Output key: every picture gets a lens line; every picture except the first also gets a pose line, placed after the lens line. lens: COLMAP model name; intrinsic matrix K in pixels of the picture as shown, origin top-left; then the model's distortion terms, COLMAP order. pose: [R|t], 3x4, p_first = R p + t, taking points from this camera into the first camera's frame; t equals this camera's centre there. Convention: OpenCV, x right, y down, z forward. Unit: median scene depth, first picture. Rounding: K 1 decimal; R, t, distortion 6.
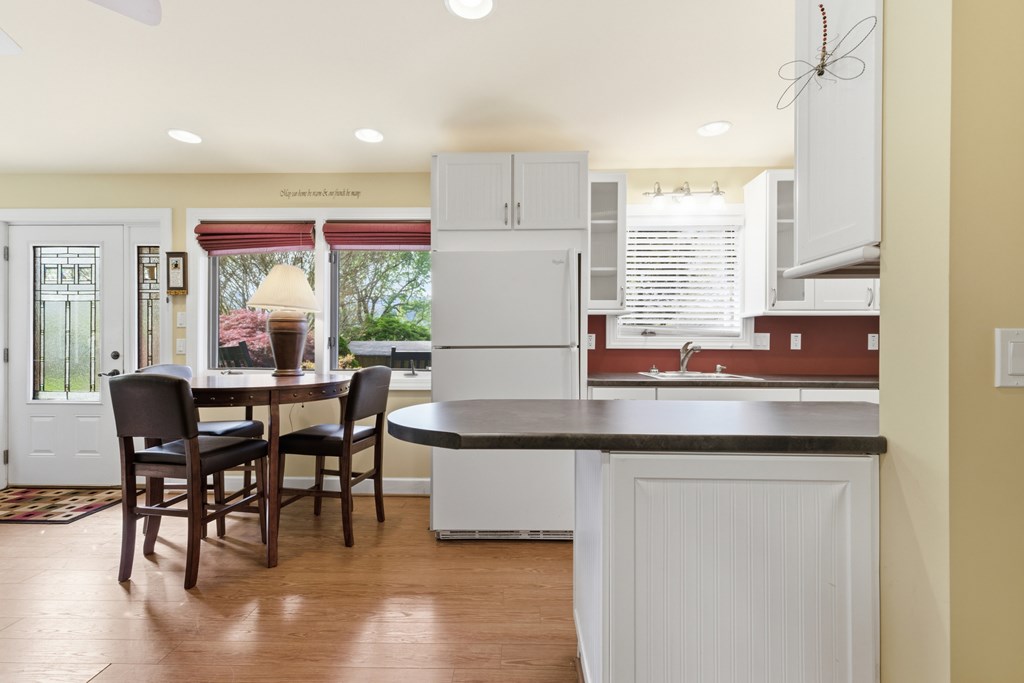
lens RADIAL K [[453.0, 0, 510.2], [0, 453.0, 339.4], [0, 0, 1]] dist [0.025150, -0.009951]
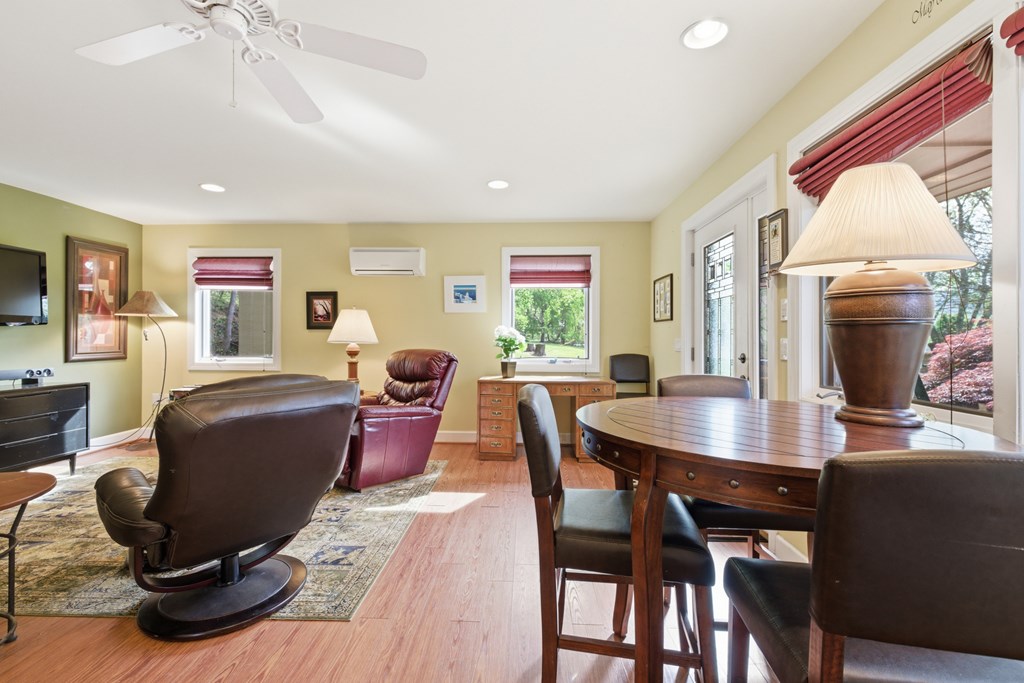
lens RADIAL K [[453.0, 0, 510.2], [0, 453.0, 339.4], [0, 0, 1]] dist [0.025150, -0.009951]
pose [[0.012493, -0.005860, -0.999905, -0.048292], [0.021460, 0.999754, -0.005591, -0.004739], [0.999692, -0.021388, 0.012616, 0.587797]]
